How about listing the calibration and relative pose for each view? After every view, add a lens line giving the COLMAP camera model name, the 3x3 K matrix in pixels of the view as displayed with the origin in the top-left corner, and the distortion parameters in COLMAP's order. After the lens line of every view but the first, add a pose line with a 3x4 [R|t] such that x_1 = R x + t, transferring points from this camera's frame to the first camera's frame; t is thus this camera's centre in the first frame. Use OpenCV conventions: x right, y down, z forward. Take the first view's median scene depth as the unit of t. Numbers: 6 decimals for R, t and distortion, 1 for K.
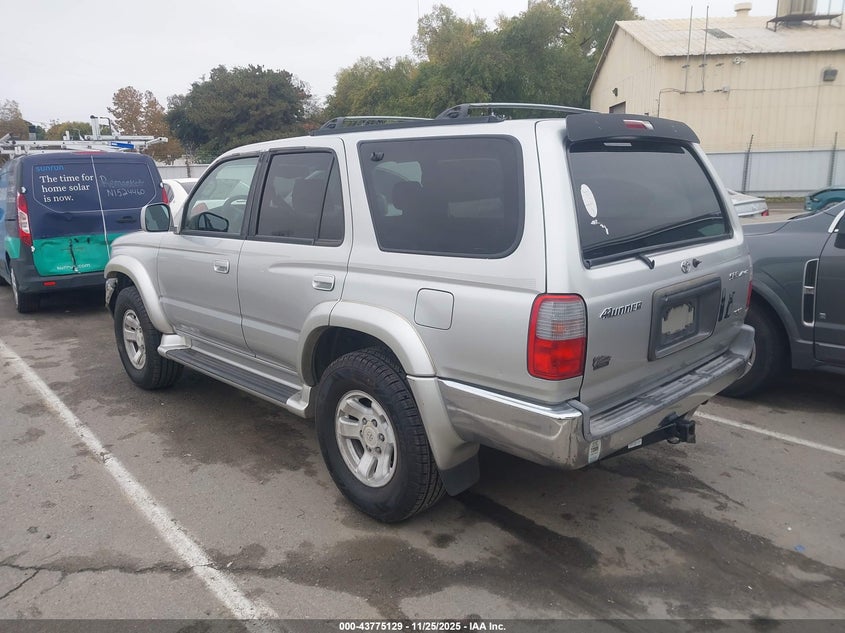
lens RADIAL K [[646.0, 0, 422.5], [0, 646.0, 316.5], [0, 0, 1]] dist [0.006383, 0.005055]
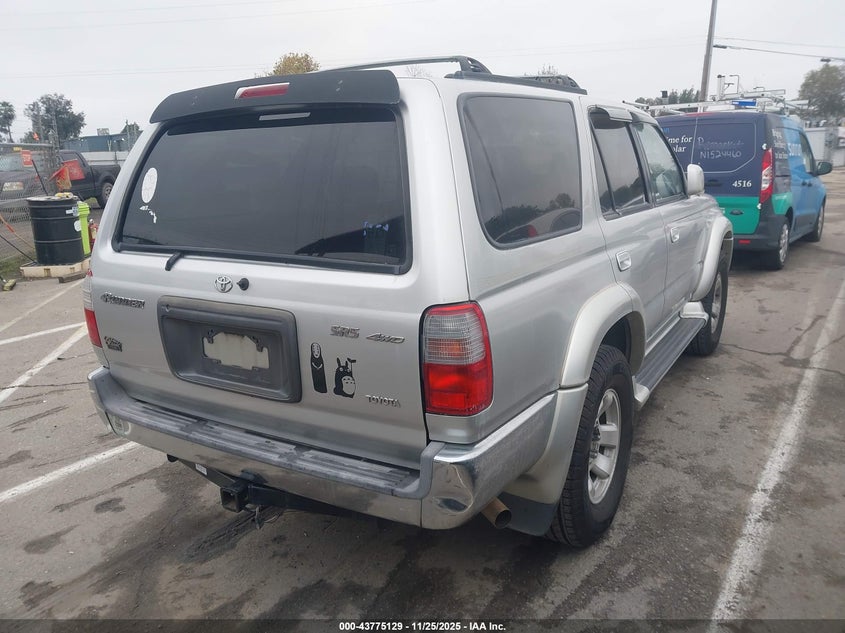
lens RADIAL K [[646.0, 0, 422.5], [0, 646.0, 316.5], [0, 0, 1]] dist [0.006383, 0.005055]
pose [[0.279239, 0.250355, -0.927010, 1.084396], [-0.186572, 0.961160, 0.203378, -0.217342], [0.941922, 0.116163, 0.315102, 0.911014]]
